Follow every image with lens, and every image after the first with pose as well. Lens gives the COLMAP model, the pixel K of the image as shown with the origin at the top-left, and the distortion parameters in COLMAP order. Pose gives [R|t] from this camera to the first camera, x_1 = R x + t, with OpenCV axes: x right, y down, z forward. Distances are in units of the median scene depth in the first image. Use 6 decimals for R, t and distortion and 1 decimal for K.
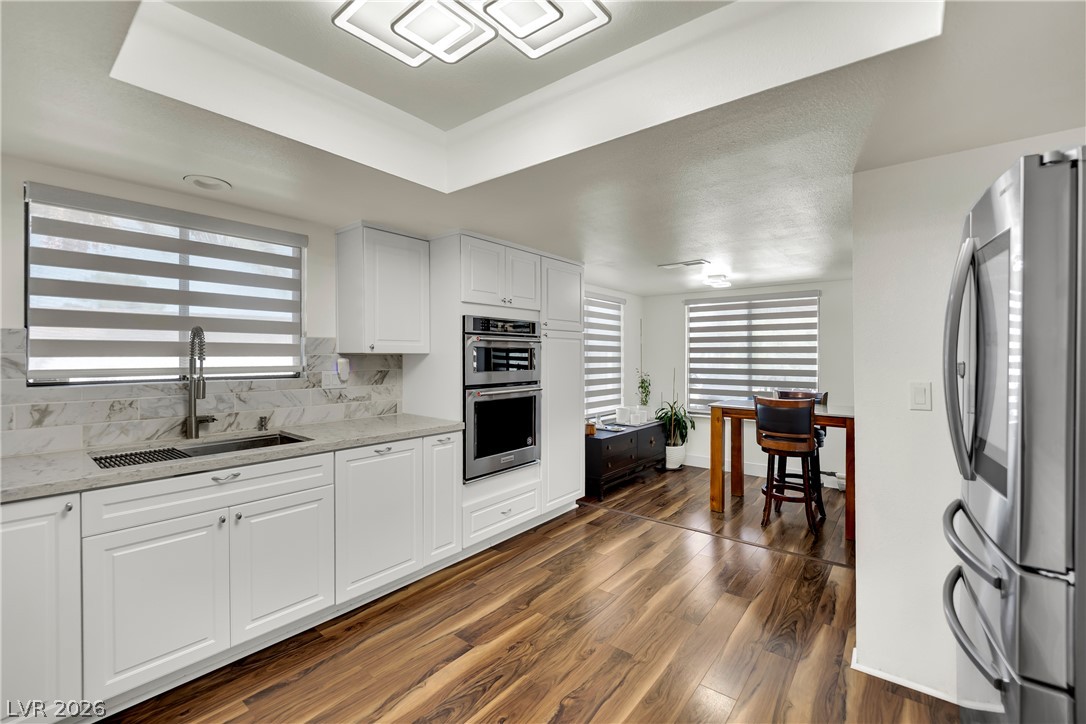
lens RADIAL K [[441.8, 0, 544.0], [0, 441.8, 360.4], [0, 0, 1]] dist [-0.012401, -0.000912]
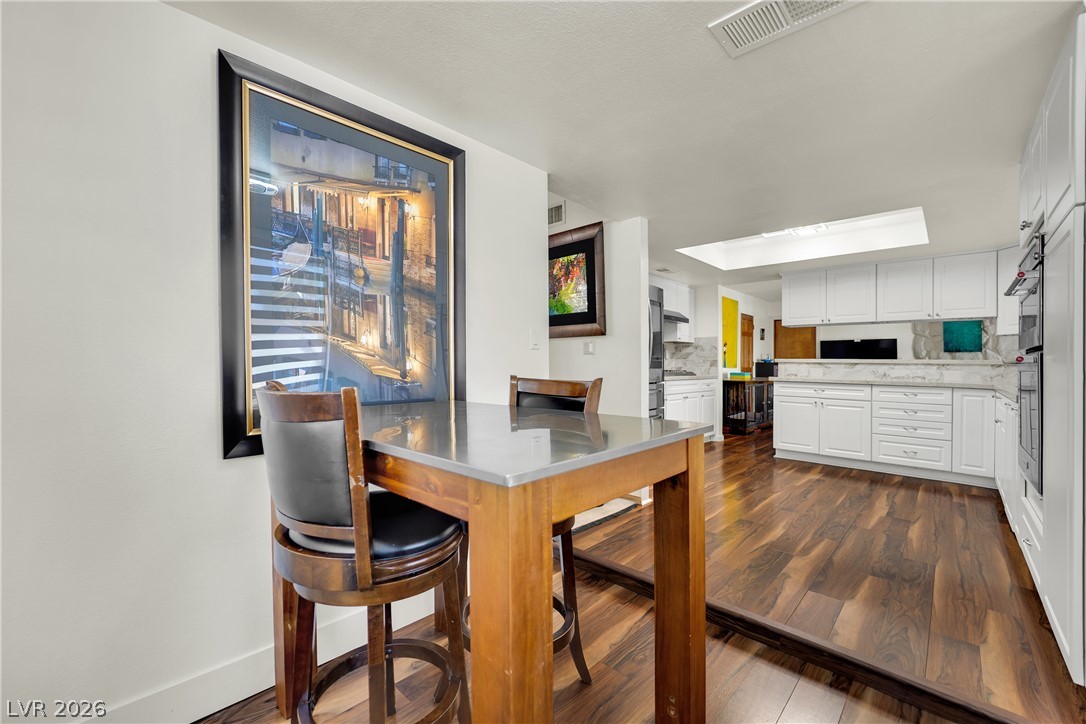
lens RADIAL K [[441.8, 0, 542.6], [0, 441.8, 364.2], [0, 0, 1]] dist [-0.012401, -0.000912]
pose [[-0.996522, -0.022197, 0.080321, 0.751840], [-0.021253, 0.999695, 0.012597, 0.091566], [-0.080576, 0.010846, -0.996689, 2.094187]]
